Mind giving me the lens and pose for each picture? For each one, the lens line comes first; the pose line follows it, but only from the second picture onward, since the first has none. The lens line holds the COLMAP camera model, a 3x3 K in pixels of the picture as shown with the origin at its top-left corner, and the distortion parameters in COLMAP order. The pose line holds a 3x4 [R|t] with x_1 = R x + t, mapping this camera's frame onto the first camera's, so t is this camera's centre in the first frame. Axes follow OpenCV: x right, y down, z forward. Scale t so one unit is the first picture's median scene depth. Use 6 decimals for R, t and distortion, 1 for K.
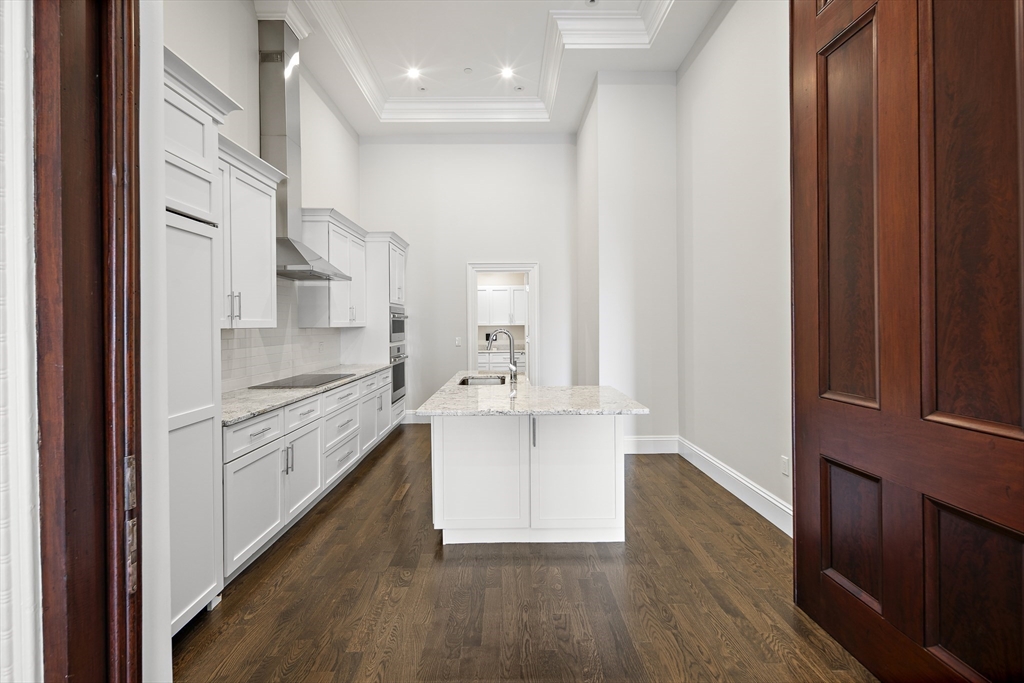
lens RADIAL K [[457.9, 0, 513.0], [0, 457.9, 320.3], [0, 0, 1]] dist [0.000562, -0.000085]
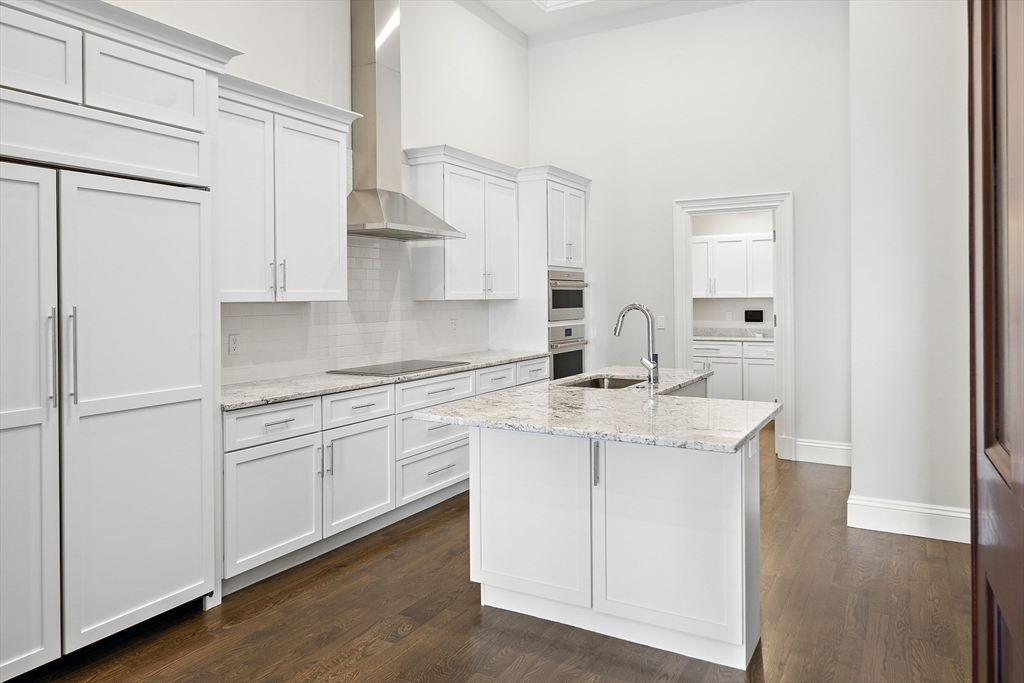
lens RADIAL K [[690.2, 0, 512.7], [0, 690.2, 290.1], [0, 0, 1]] dist [0.000356, 0.002366]
pose [[0.863548, -0.004042, -0.504250, 0.366882], [0.005143, 0.999986, 0.000792, -0.002262], [0.504240, -0.003277, 0.863557, 0.079610]]
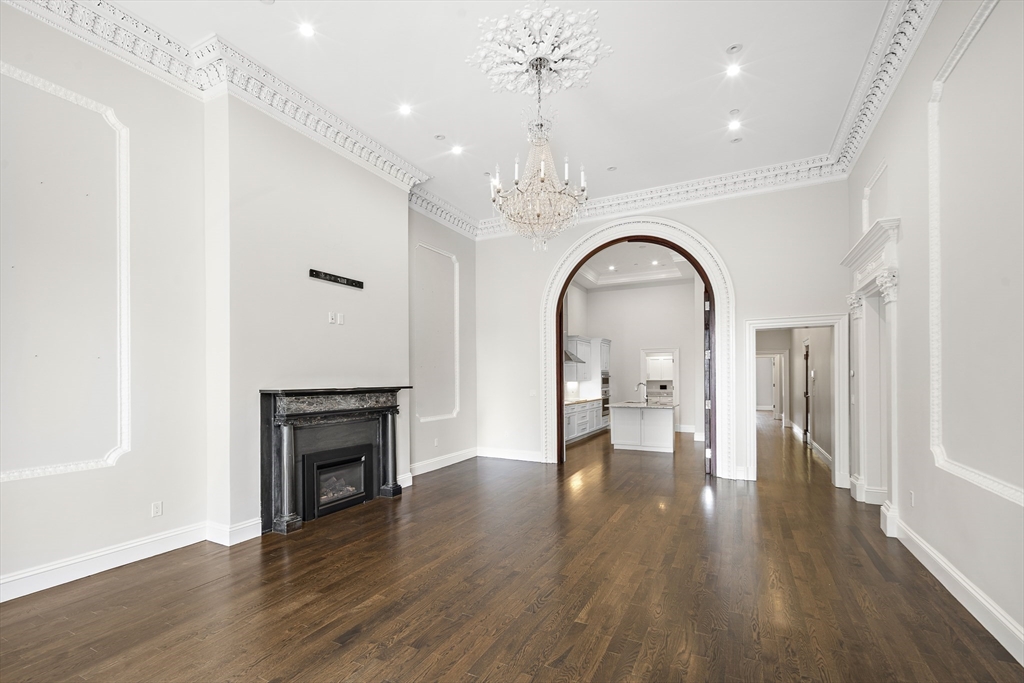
lens RADIAL K [[460.8, 0, 508.4], [0, 460.8, 345.8], [0, 0, 1]] dist [0.001130, -0.000630]
pose [[0.884108, -0.011340, -0.467144, 0.616486], [-0.009454, 0.999067, -0.042145, -0.095907], [0.467186, 0.041677, 0.883176, -1.943430]]
